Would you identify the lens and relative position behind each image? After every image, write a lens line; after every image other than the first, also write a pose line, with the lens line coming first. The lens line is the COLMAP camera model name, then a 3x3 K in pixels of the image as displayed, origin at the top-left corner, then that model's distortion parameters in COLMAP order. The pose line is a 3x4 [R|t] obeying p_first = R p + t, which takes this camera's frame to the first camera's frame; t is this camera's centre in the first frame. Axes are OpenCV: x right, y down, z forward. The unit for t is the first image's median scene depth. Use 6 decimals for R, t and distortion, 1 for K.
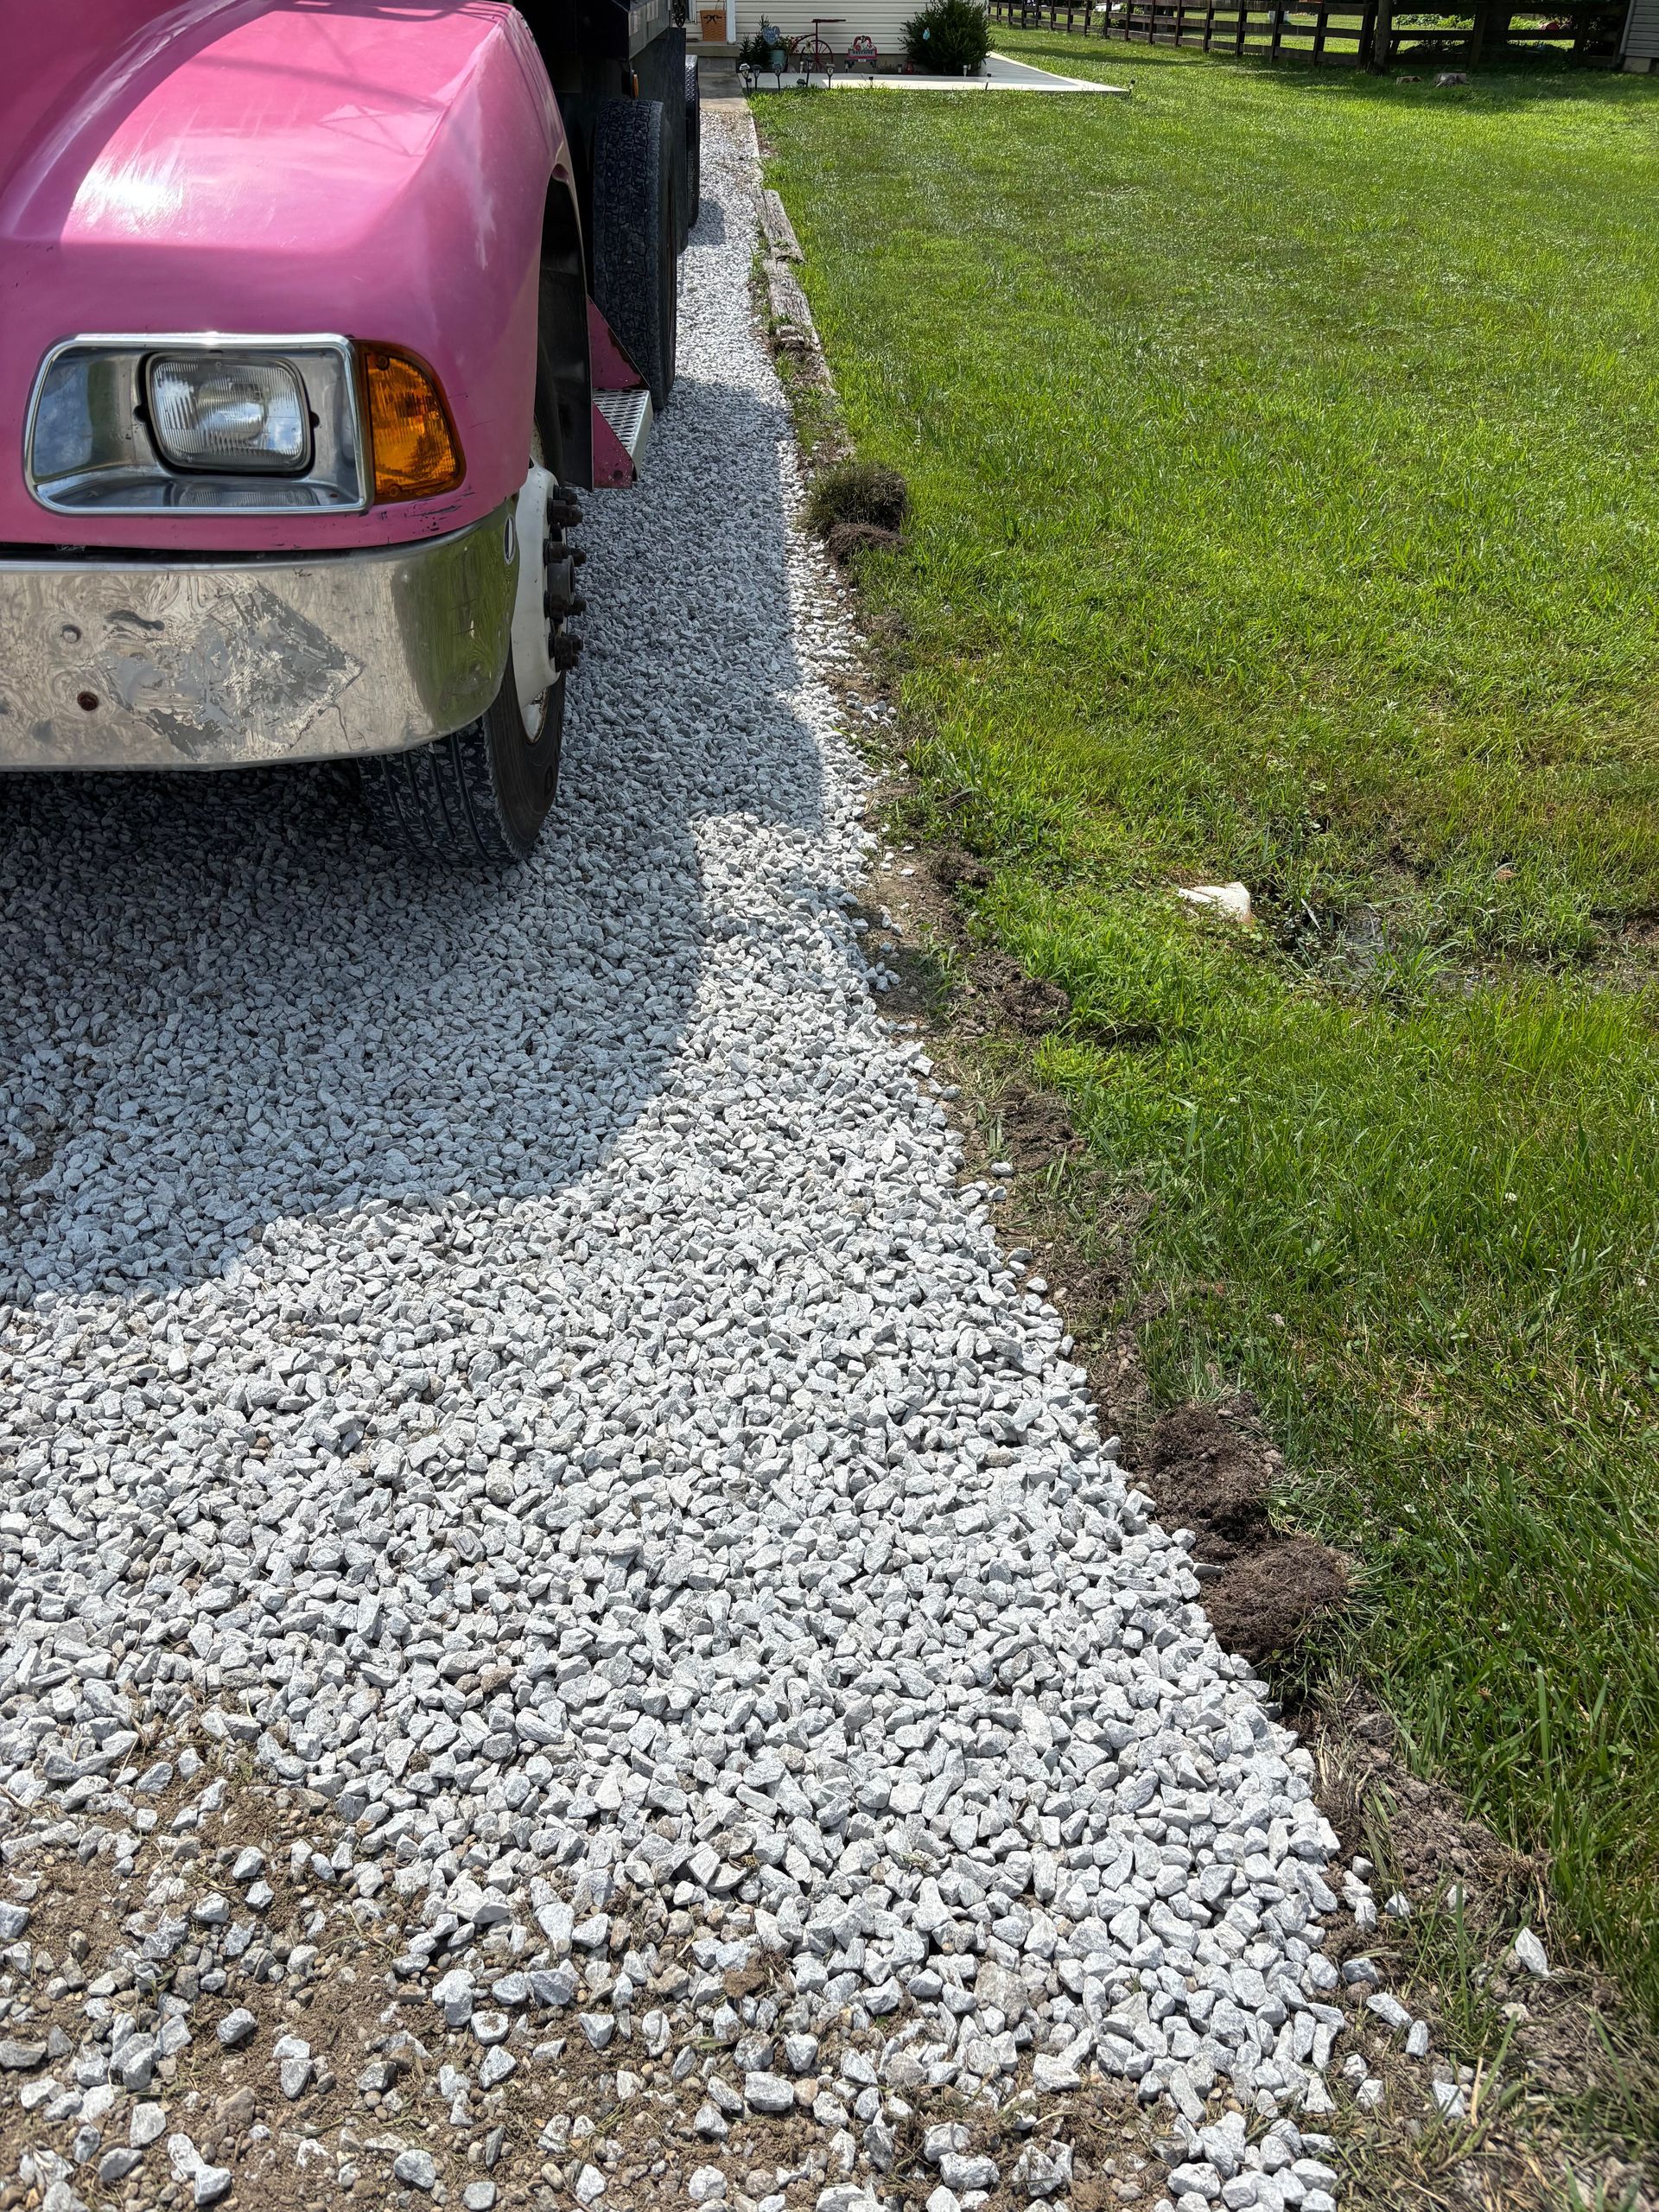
lens RADIAL K [[1768.0, 0, 829.5], [0, 1768.0, 1106.0], [0, 0, 1]] dist [0.079145, -0.056552]
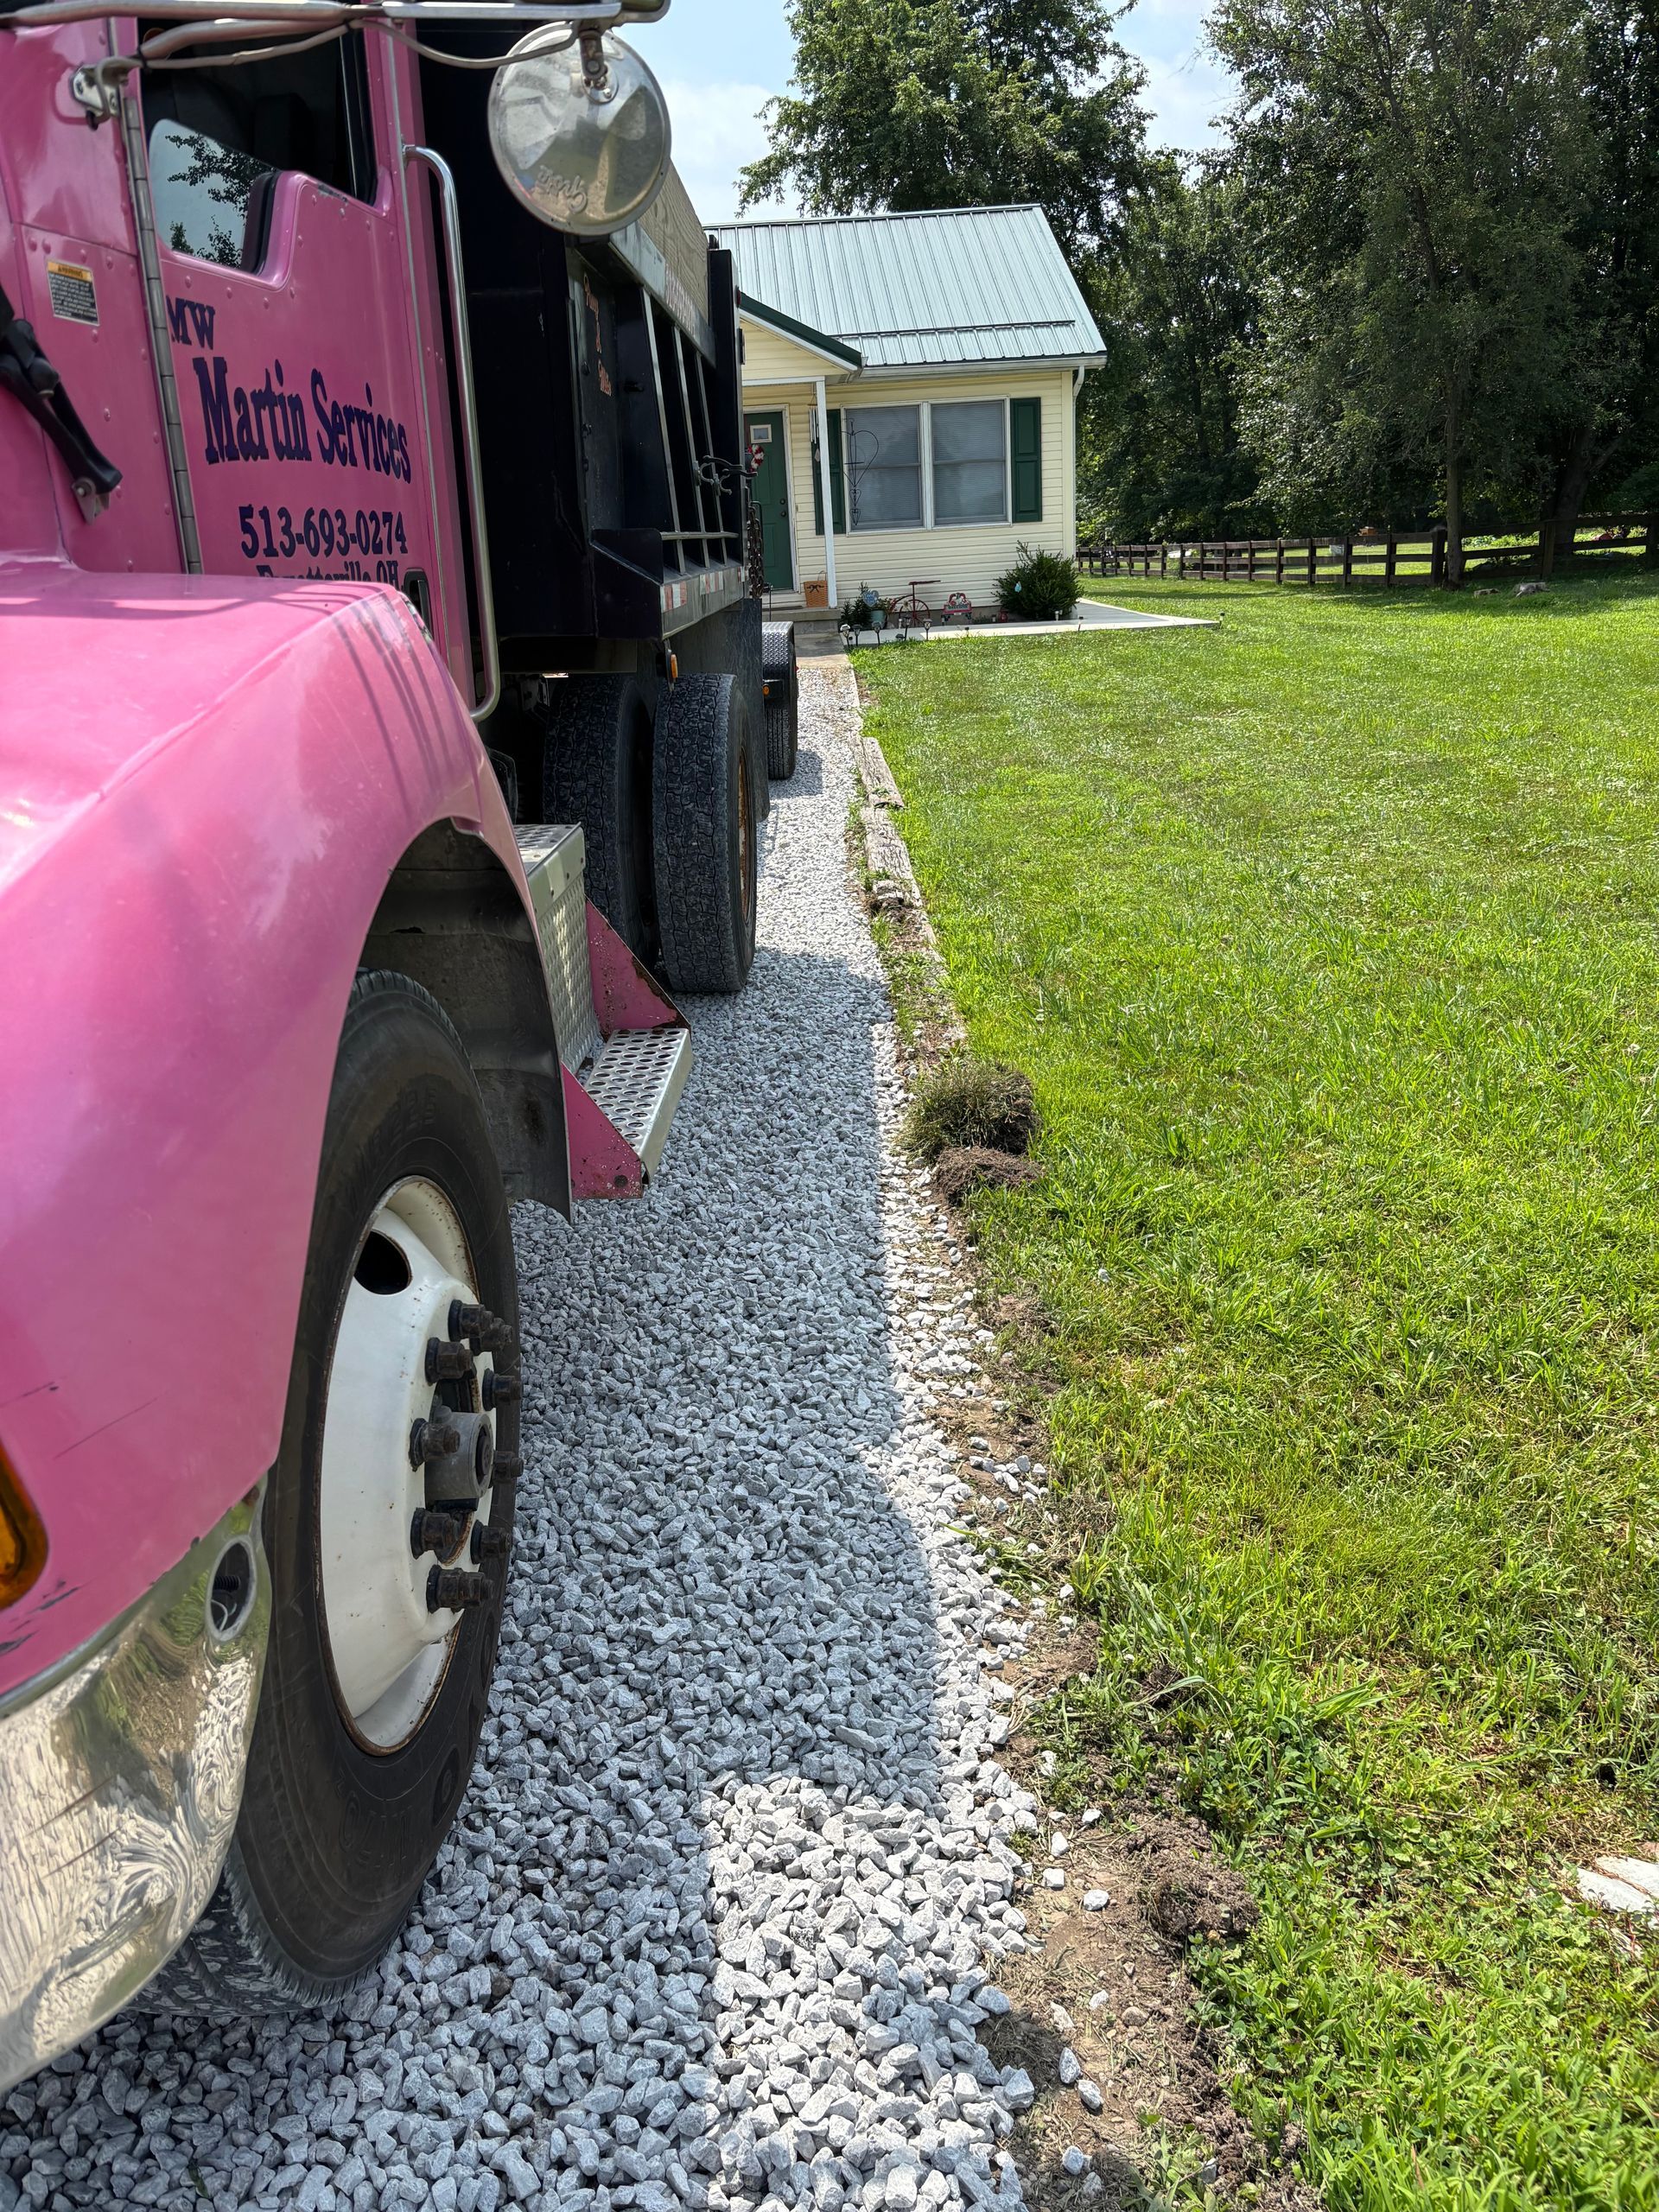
lens RADIAL K [[1819.6, 0, 829.5], [0, 1819.6, 1106.0], [0, 0, 1]] dist [0.097921, 0.000159]
pose [[0.996603, -0.048072, -0.066869, 0.005808], [0.028856, 0.964314, -0.263183, -0.108906], [0.077134, 0.260359, 0.962426, 0.183141]]
